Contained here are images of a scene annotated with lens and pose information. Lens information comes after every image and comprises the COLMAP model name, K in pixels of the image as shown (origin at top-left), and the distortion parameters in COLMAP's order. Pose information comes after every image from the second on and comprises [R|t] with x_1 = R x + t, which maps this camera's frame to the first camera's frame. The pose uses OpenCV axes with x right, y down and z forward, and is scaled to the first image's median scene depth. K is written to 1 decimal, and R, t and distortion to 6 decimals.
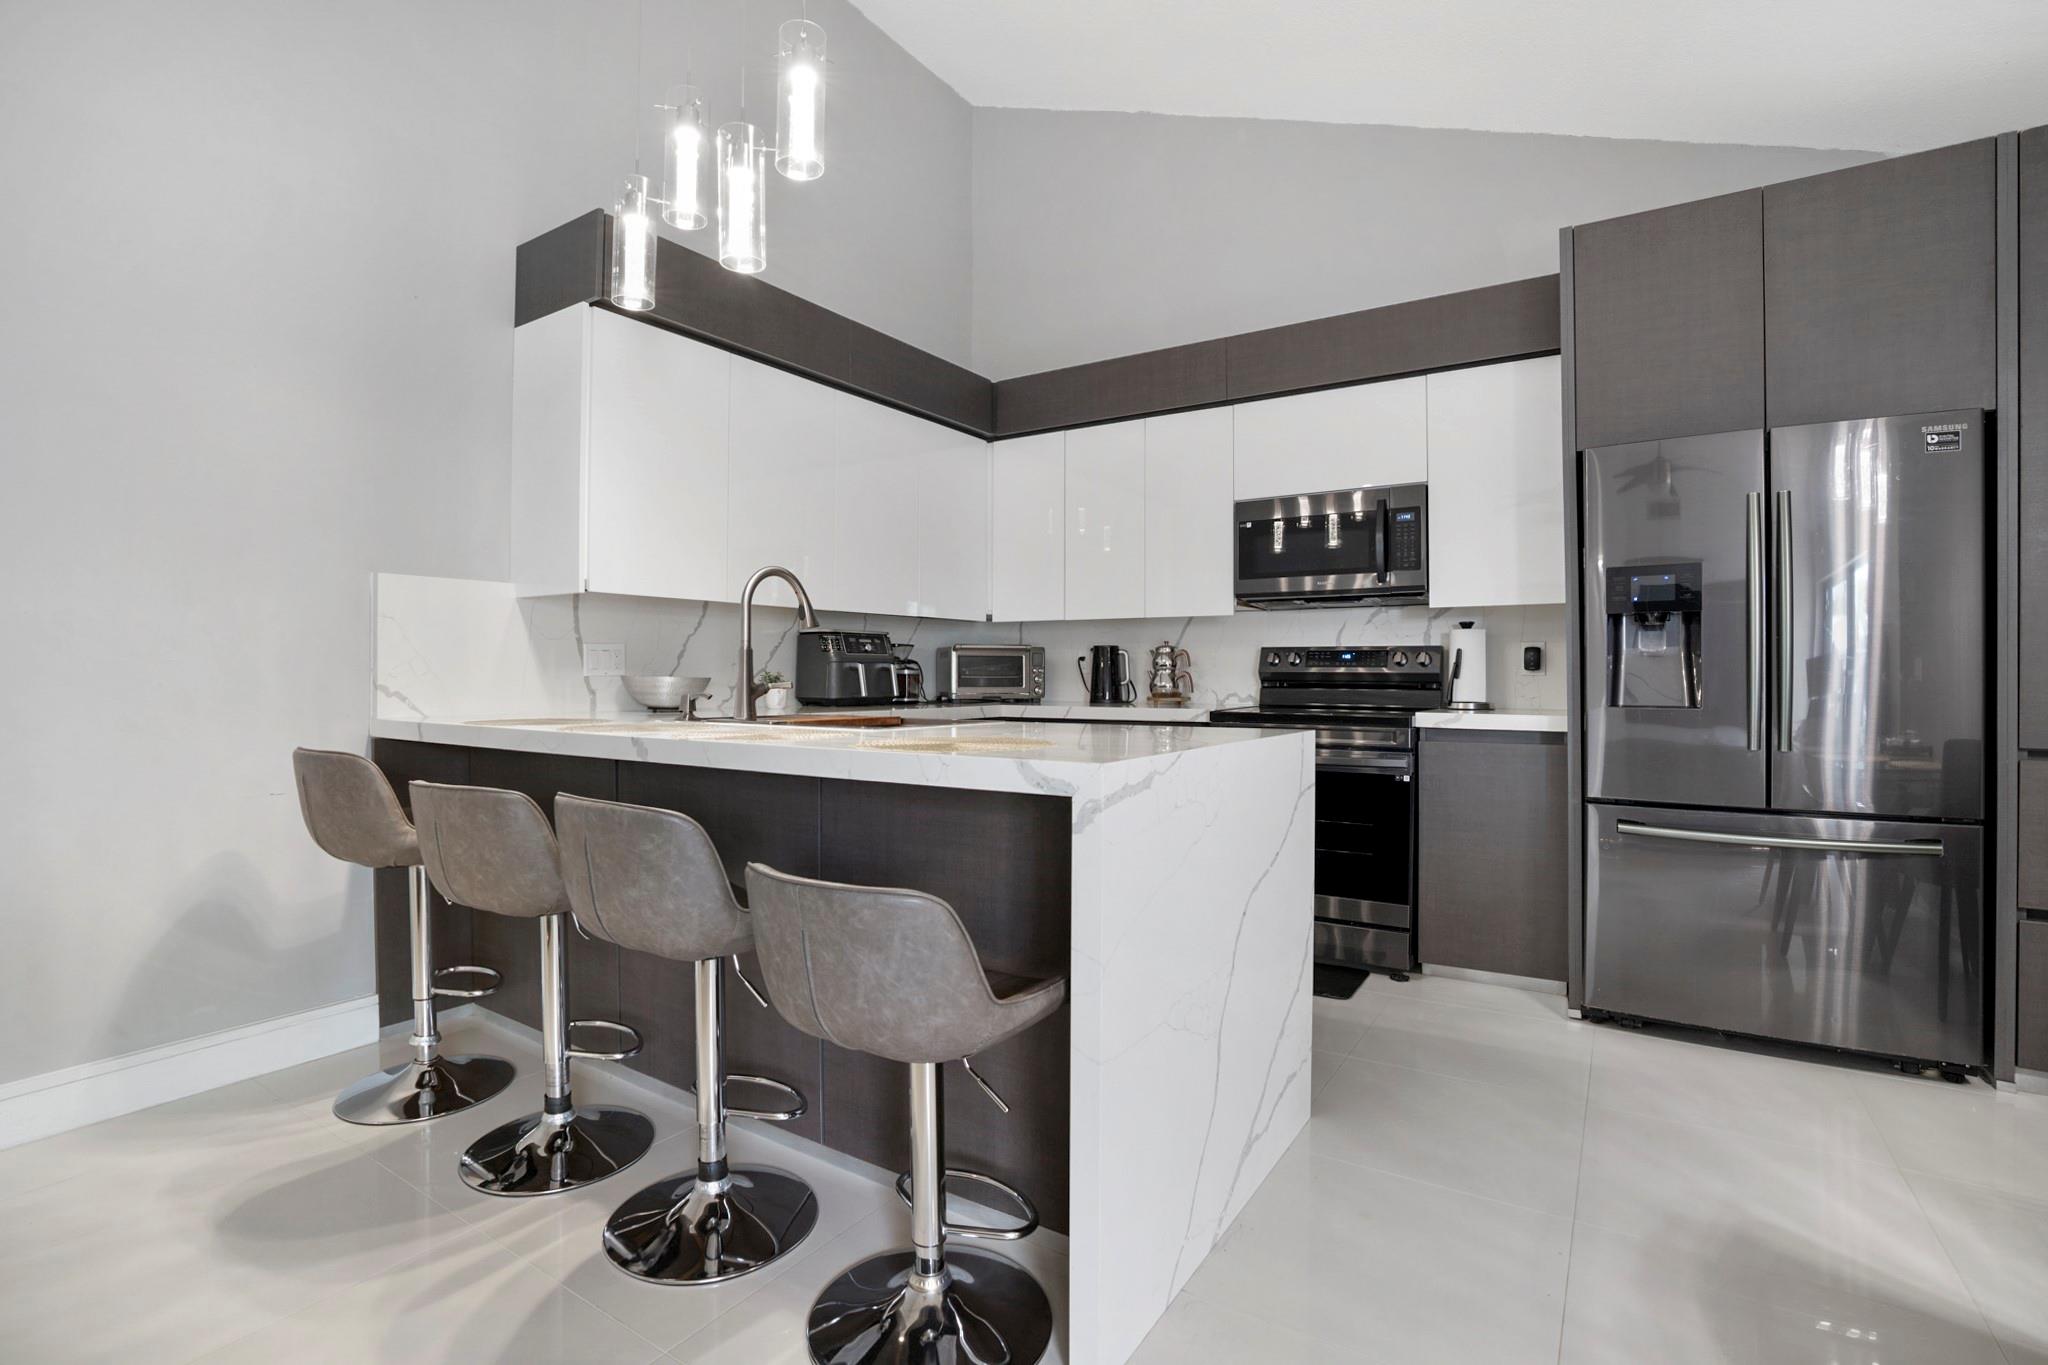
lens RADIAL K [[958.9, 0, 1027.9], [0, 958.9, 673.0], [0, 0, 1]] dist [-0.079397, 0.039209]
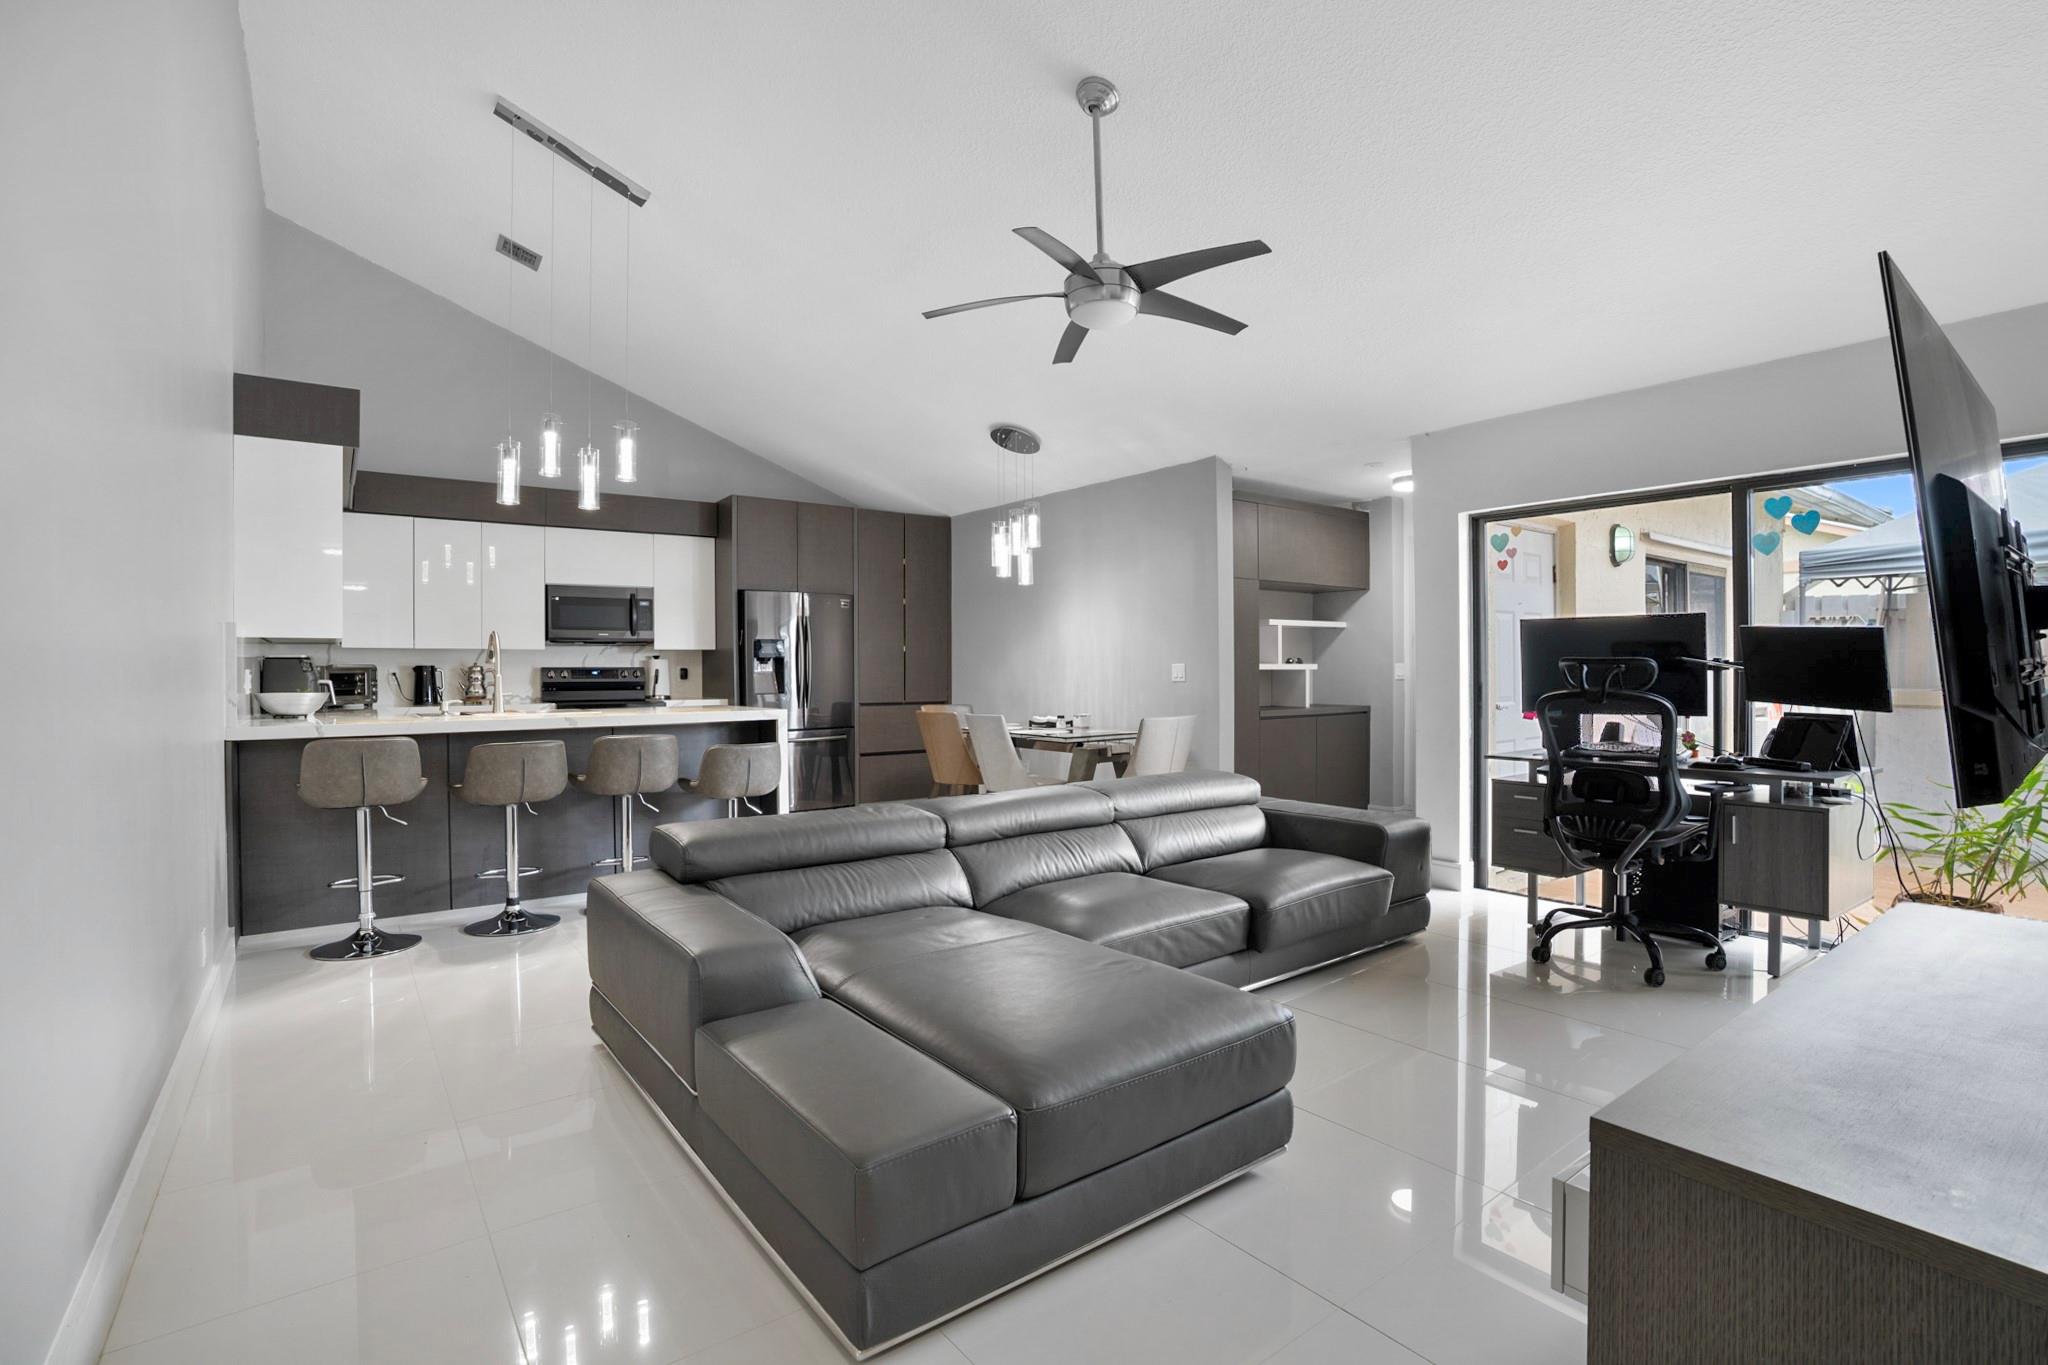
lens RADIAL K [[958.9, 0, 1027.9], [0, 958.9, 673.0], [0, 0, 1]] dist [-0.079397, 0.039209]
pose [[0.338320, -0.008418, 0.940993, -1.348629], [0.006448, 0.999957, 0.006627, -0.029277], [-0.941009, 0.003826, 0.338360, -0.490789]]
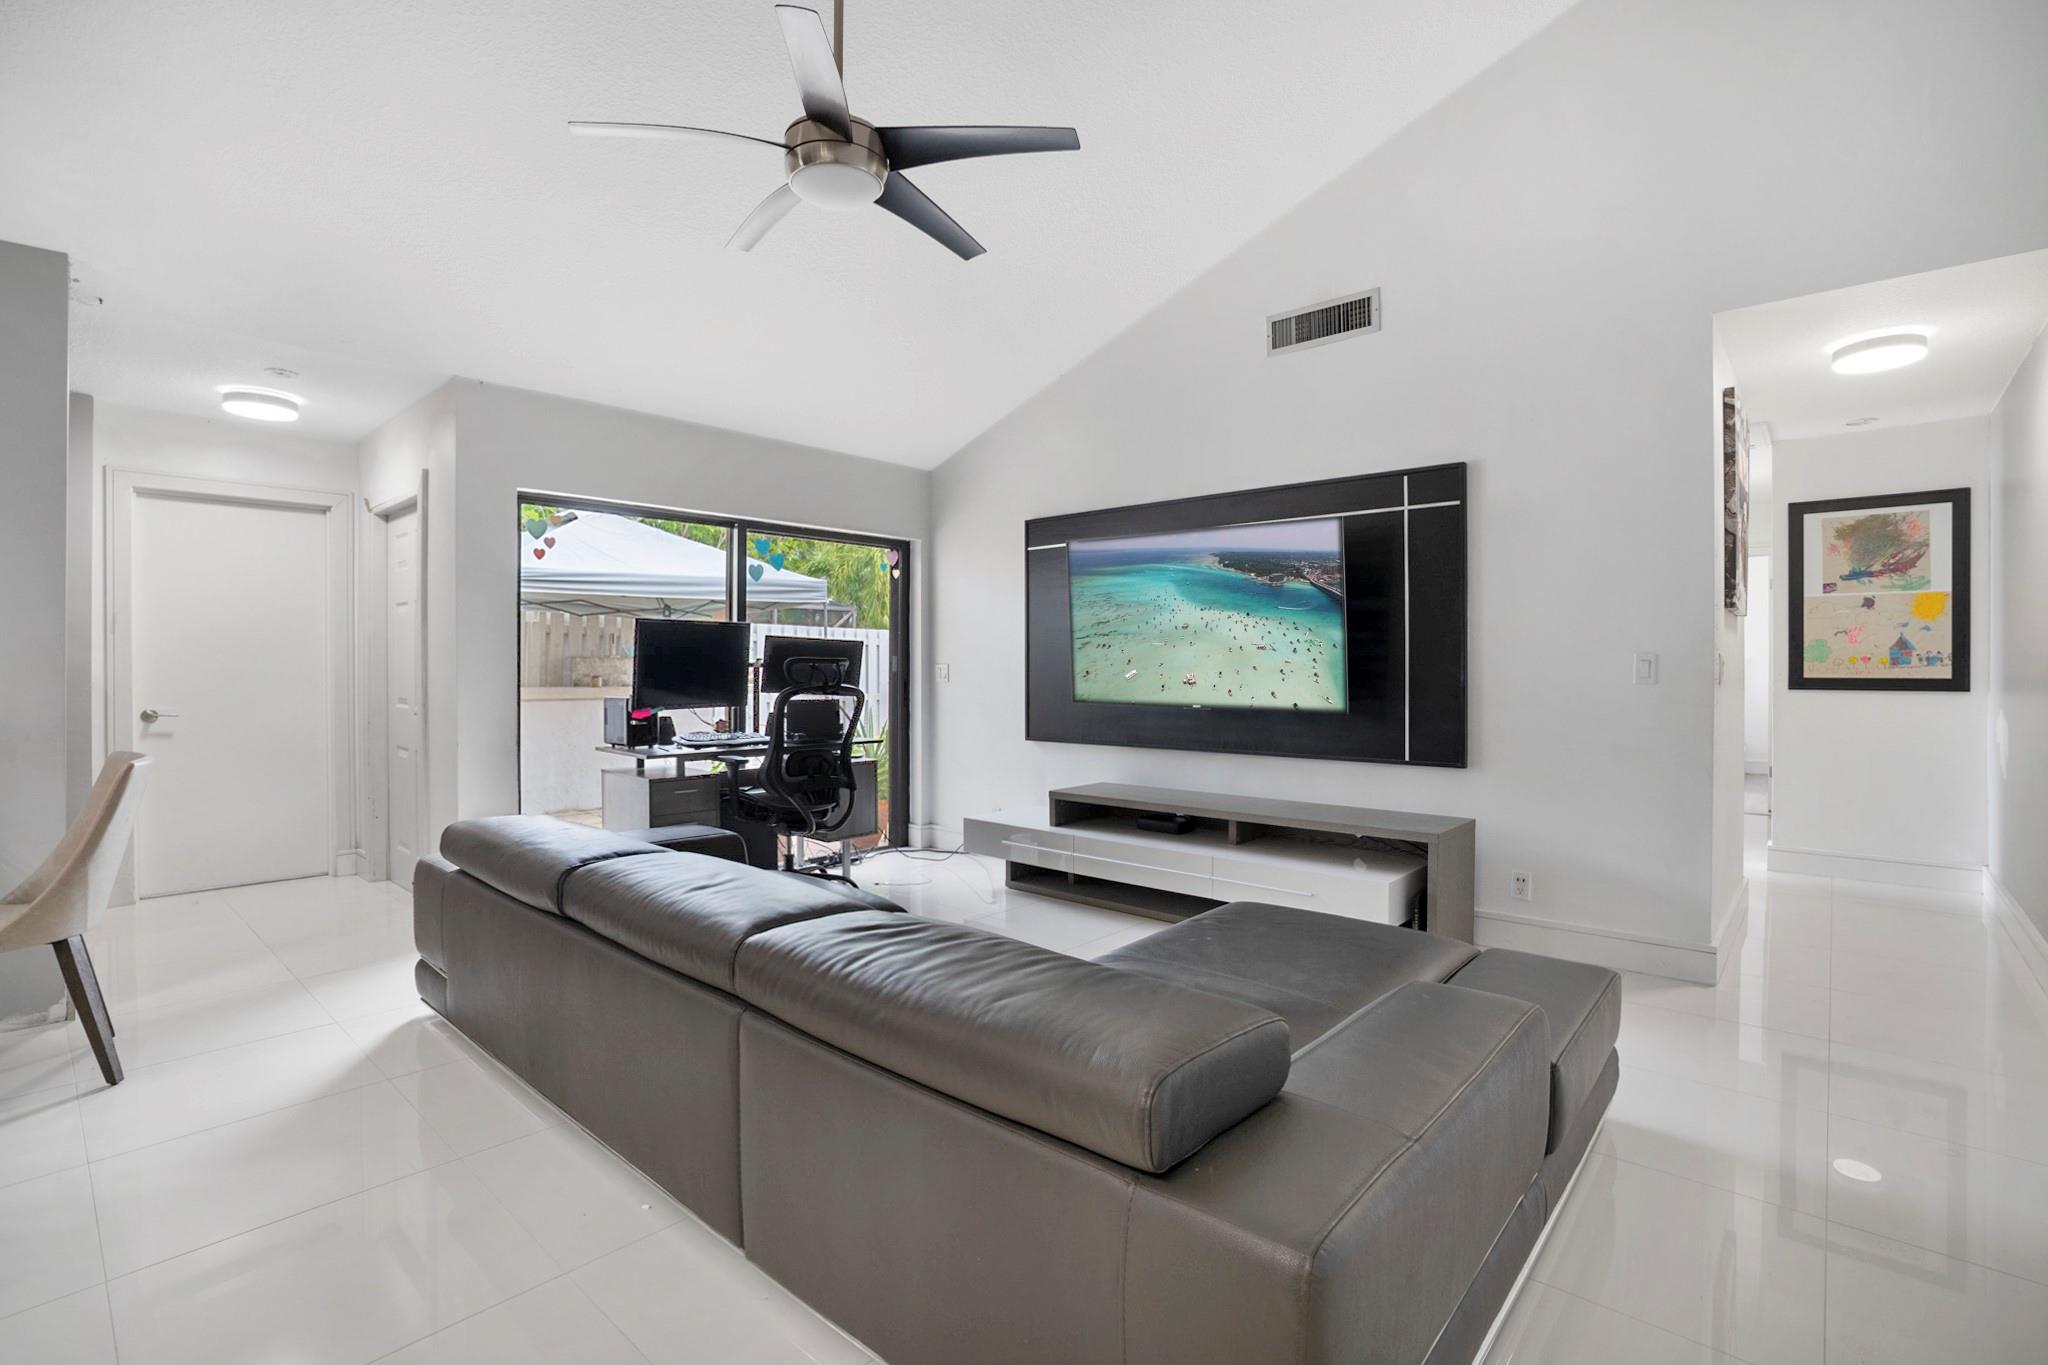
lens RADIAL K [[925.1, 0, 1017.2], [0, 925.1, 689.9], [0, 0, 1]] dist [-0.015308, -0.000120]
pose [[-0.985734, -0.013860, 0.167737, -0.589617], [-0.009320, 0.999569, 0.027823, -0.031543], [-0.168050, 0.025863, -0.985439, 0.529413]]
